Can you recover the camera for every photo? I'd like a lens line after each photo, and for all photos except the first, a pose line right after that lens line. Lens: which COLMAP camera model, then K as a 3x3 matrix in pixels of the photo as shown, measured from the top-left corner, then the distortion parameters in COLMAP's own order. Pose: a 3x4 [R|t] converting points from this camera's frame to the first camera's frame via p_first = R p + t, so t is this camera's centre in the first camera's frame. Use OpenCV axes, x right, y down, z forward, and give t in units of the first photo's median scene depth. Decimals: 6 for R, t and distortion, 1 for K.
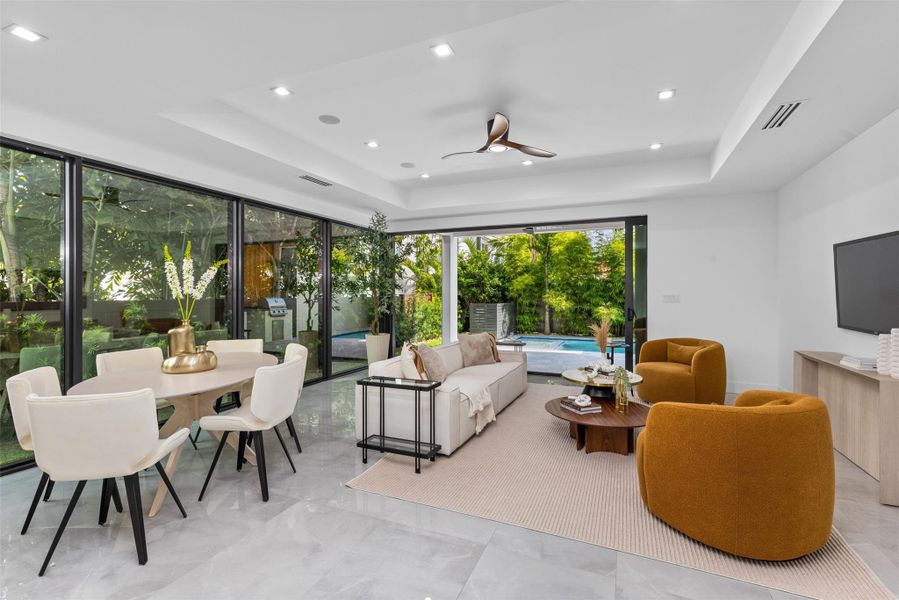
lens RADIAL K [[411.7, 0, 449.6], [0, 411.7, 293.2], [0, 0, 1]] dist [0.001096, 0.000176]
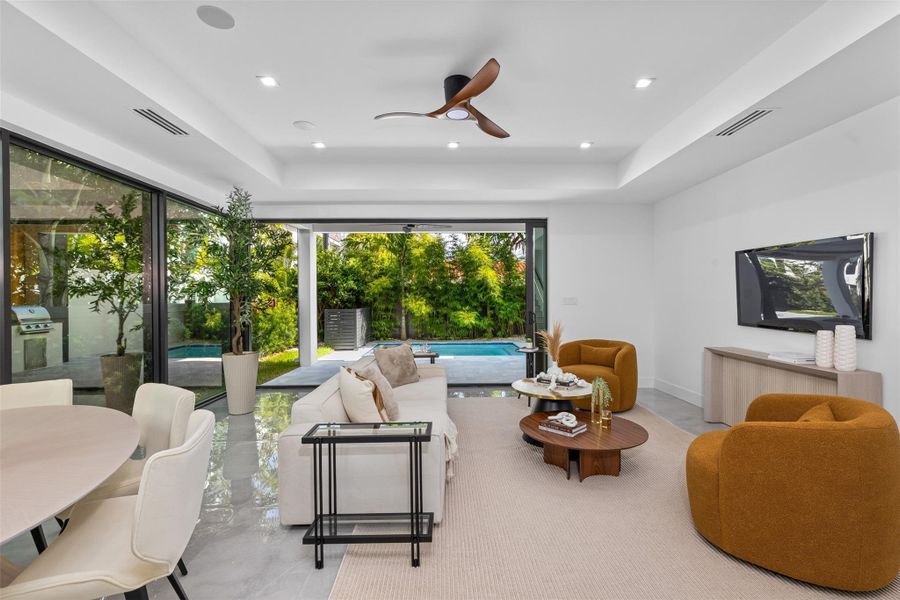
lens RADIAL K [[412.3, 0, 450.2], [0, 412.3, 298.0], [0, 0, 1]] dist [0.002347, 0.000307]
pose [[0.910449, -0.006270, 0.413574, -0.078469], [0.006173, 0.999980, 0.001572, 0.000679], [-0.413575, 0.001121, 0.910469, 0.096783]]
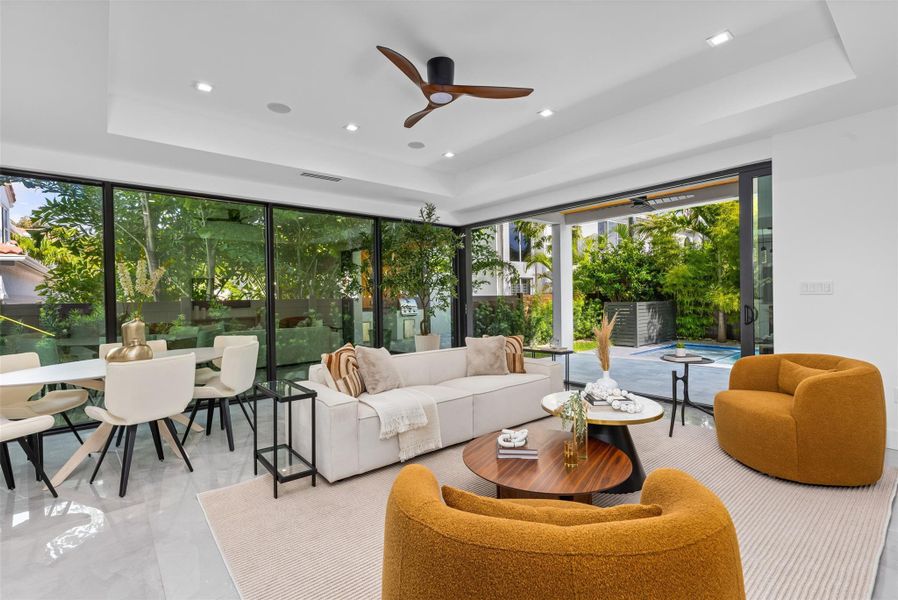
lens RADIAL K [[411.8, 0, 449.0], [0, 411.8, 300.0], [0, 0, 1]] dist [-0.019269, -0.000077]
pose [[0.891916, -0.011467, -0.452056, 0.164534], [0.017626, 0.999800, 0.009414, 0.007207], [0.451857, -0.016365, 0.891940, 0.109081]]
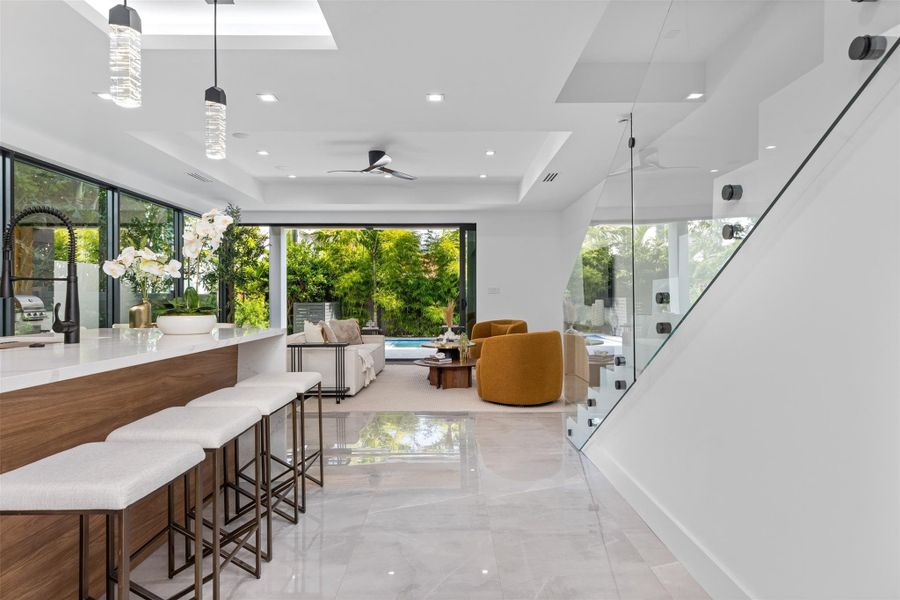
lens RADIAL K [[544.0, 0, 450.5], [0, 544.0, 300.2], [0, 0, 1]] dist [-0.000866, -0.000537]
pose [[0.915389, -0.002300, 0.402565, -0.126322], [0.000963, 0.999993, 0.003523, 0.017430], [-0.402570, -0.002837, 0.915385, -0.235559]]
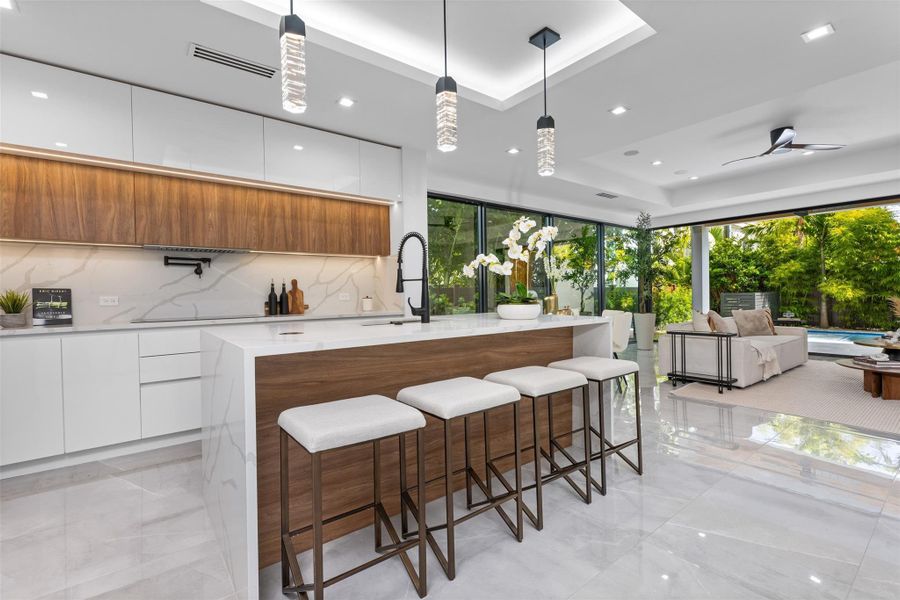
lens RADIAL K [[405.7, 0, 450.0], [0, 405.7, 300.0], [0, 0, 1]] dist [0.004450, 0.000104]
pose [[0.877599, -0.005895, -0.479360, -0.059050], [0.015231, 0.999762, 0.015589, 0.018269], [0.479154, -0.020983, 0.877480, -0.184998]]
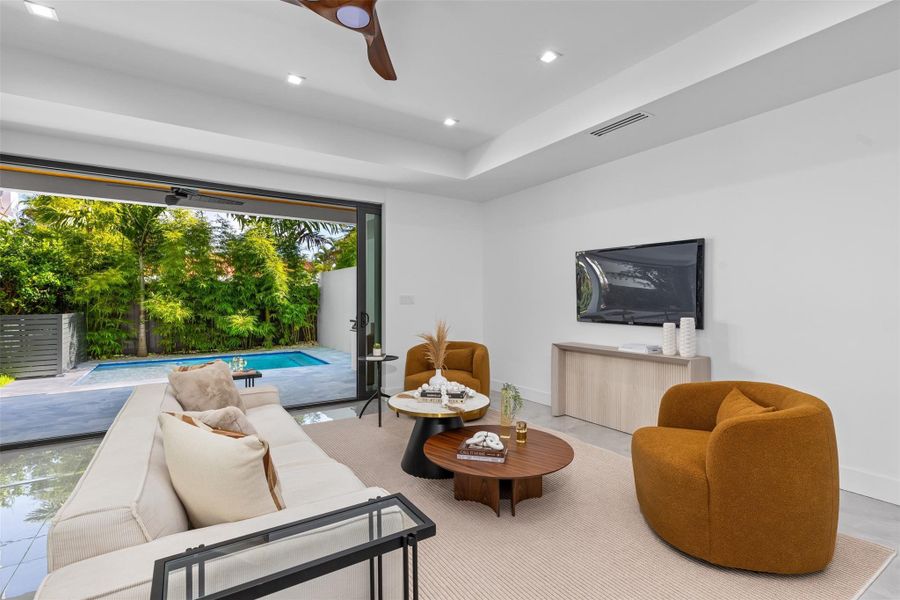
lens RADIAL K [[423.5, 0, 450.0], [0, 423.5, 298.5], [0, 0, 1]] dist [0.003364, 0.000557]
pose [[0.554890, 0.002857, 0.831919, -0.094896], [0.002248, 0.999985, -0.004933, 0.007117], [-0.831921, 0.004607, 0.554875, 0.202146]]
